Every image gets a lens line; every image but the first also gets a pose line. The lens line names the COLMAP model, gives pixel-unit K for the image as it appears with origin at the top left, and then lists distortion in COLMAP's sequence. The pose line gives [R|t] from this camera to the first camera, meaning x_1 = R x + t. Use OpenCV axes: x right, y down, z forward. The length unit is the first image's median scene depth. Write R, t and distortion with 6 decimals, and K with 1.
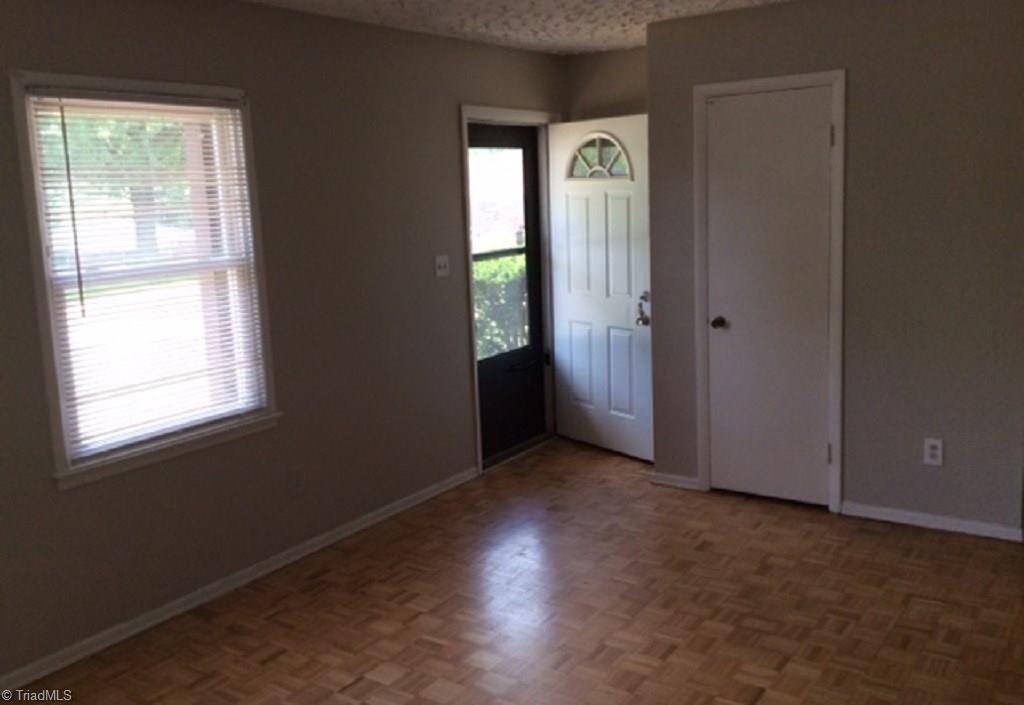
lens RADIAL K [[957.1, 0, 509.3], [0, 957.1, 345.3], [0, 0, 1]] dist [0.088244, 0.000000]
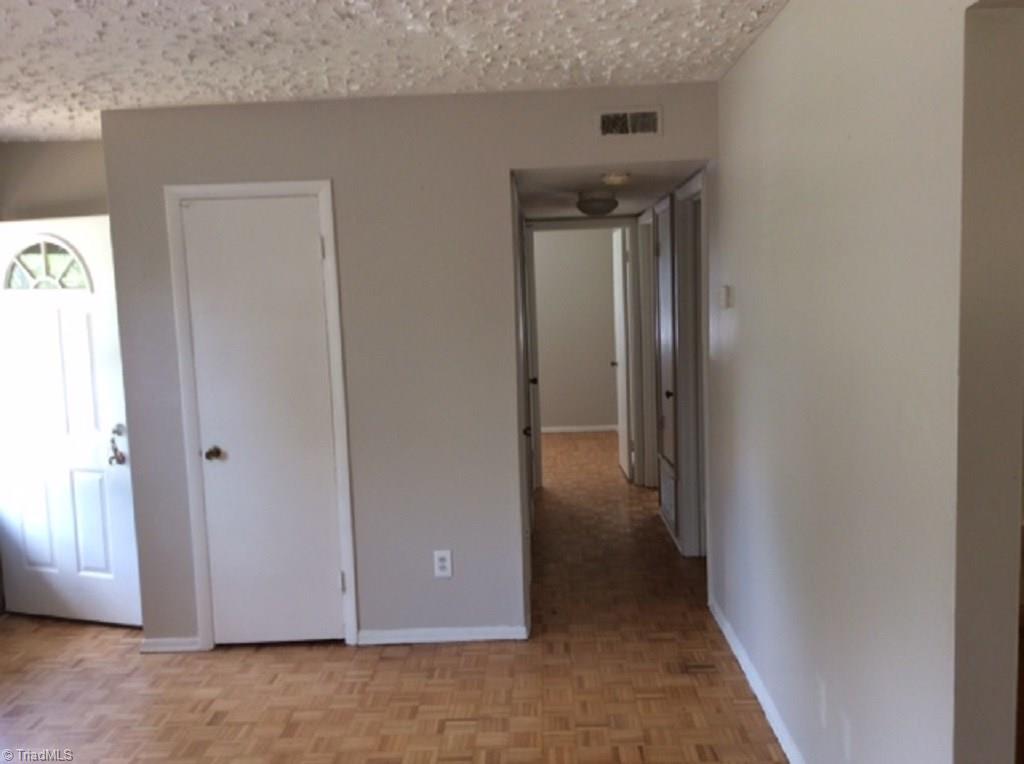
lens RADIAL K [[949.1, 0, 509.0], [0, 949.1, 377.3], [0, 0, 1]] dist [-0.002097, 0.000000]
pose [[0.841385, -0.053494, 0.537782, -0.015306], [0.099866, 0.993342, -0.057435, -0.016234], [-0.531128, 0.102031, 0.841126, 0.128887]]
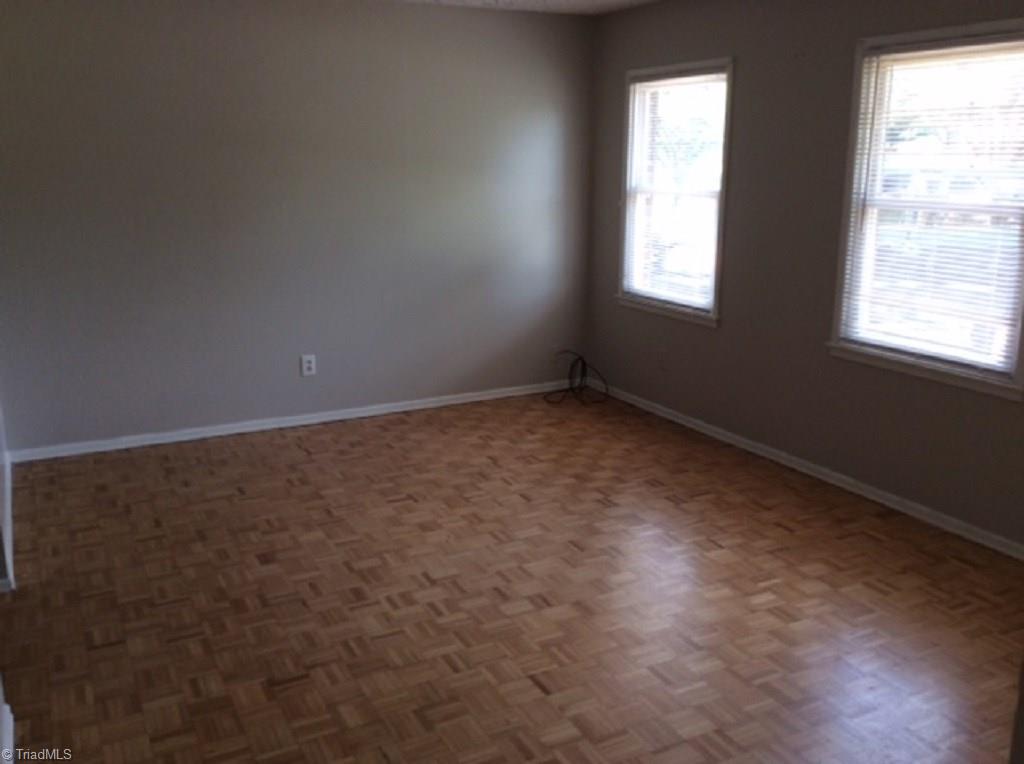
lens RADIAL K [[949.1, 0, 509.4], [0, 949.1, 388.1], [0, 0, 1]] dist [-0.002097, 0.000000]
pose [[-0.480462, 0.240697, -0.843339, 0.622334], [-0.128565, 0.931882, 0.339214, -0.141038], [0.867541, 0.271404, -0.416789, 0.812774]]
